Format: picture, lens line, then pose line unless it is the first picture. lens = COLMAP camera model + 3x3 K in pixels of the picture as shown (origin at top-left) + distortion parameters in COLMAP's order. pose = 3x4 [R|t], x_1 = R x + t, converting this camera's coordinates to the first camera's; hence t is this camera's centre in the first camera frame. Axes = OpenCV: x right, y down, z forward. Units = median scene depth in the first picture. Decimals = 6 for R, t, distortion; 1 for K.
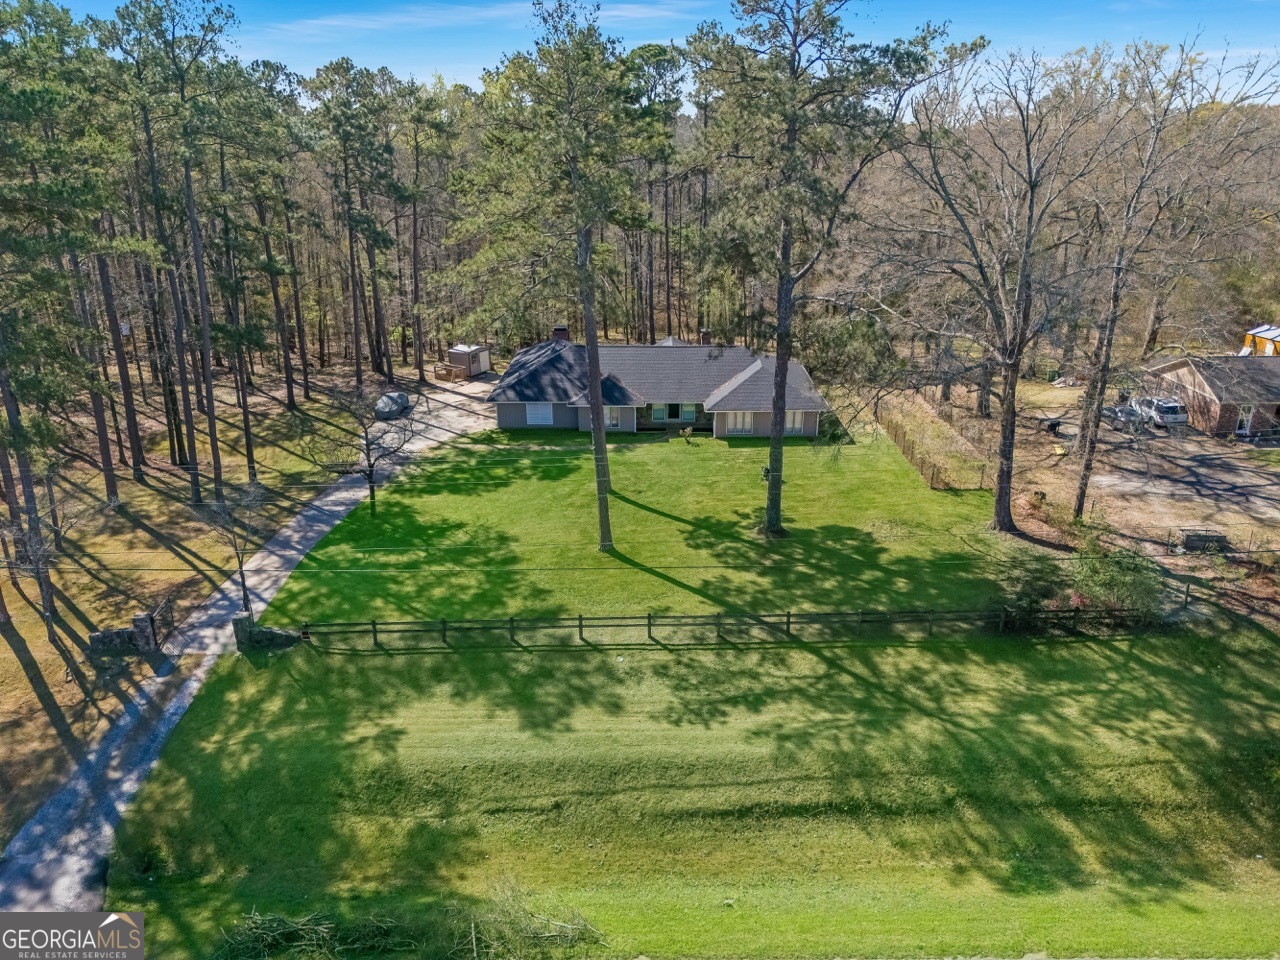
lens RADIAL K [[935.8, 0, 640.0], [0, 935.8, 480.0], [0, 0, 1]] dist [0.062925, -0.054496]
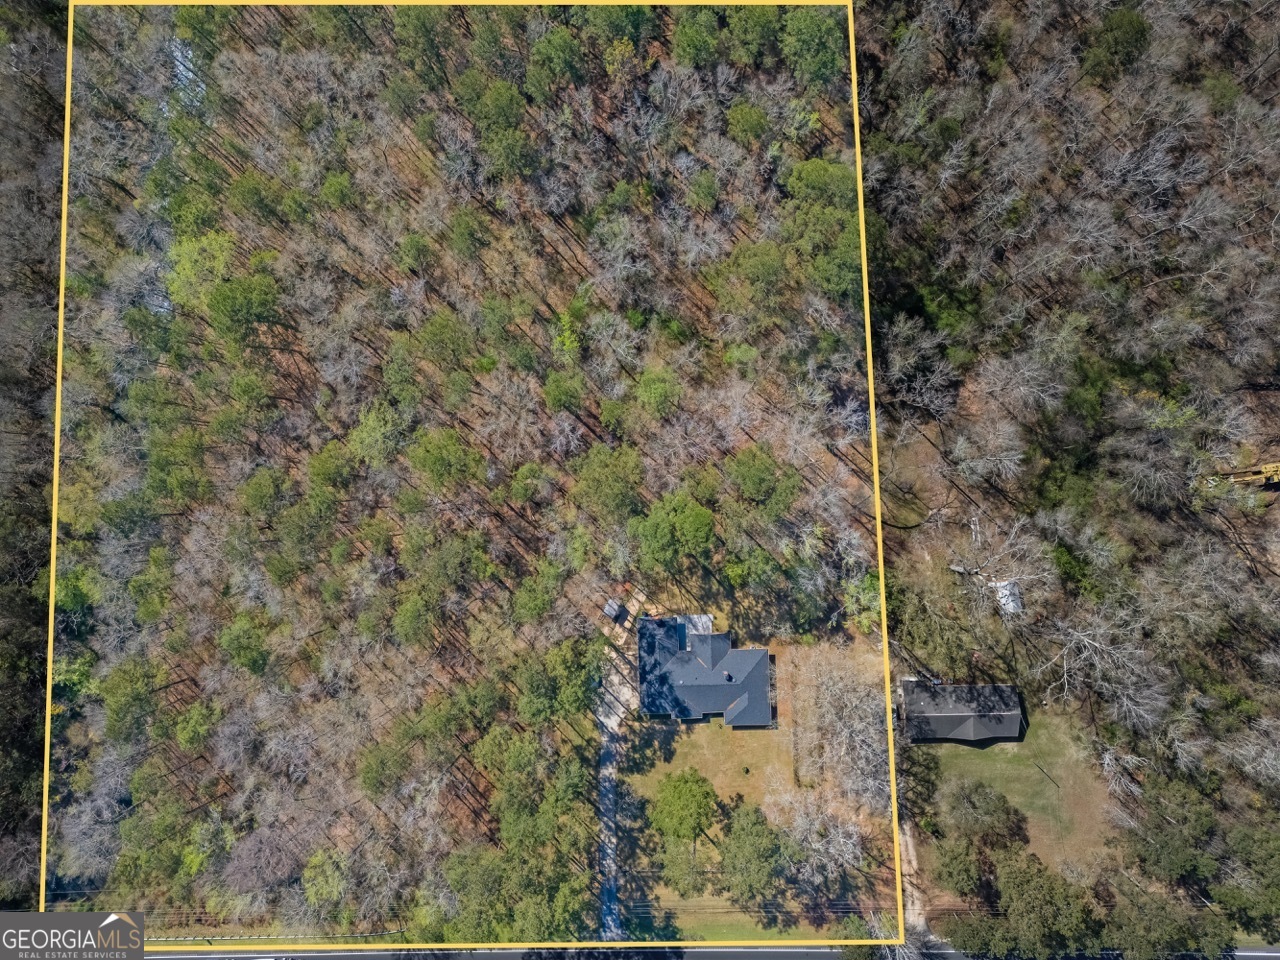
lens RADIAL K [[935.8, 0, 640.0], [0, 935.8, 480.0], [0, 0, 1]] dist [0.062925, -0.054496]
pose [[0.998343, -0.044927, -0.035958, -0.055036], [0.048405, 0.317728, 0.946945, -4.848820], [-0.031118, -0.947117, 0.319376, 1.374423]]
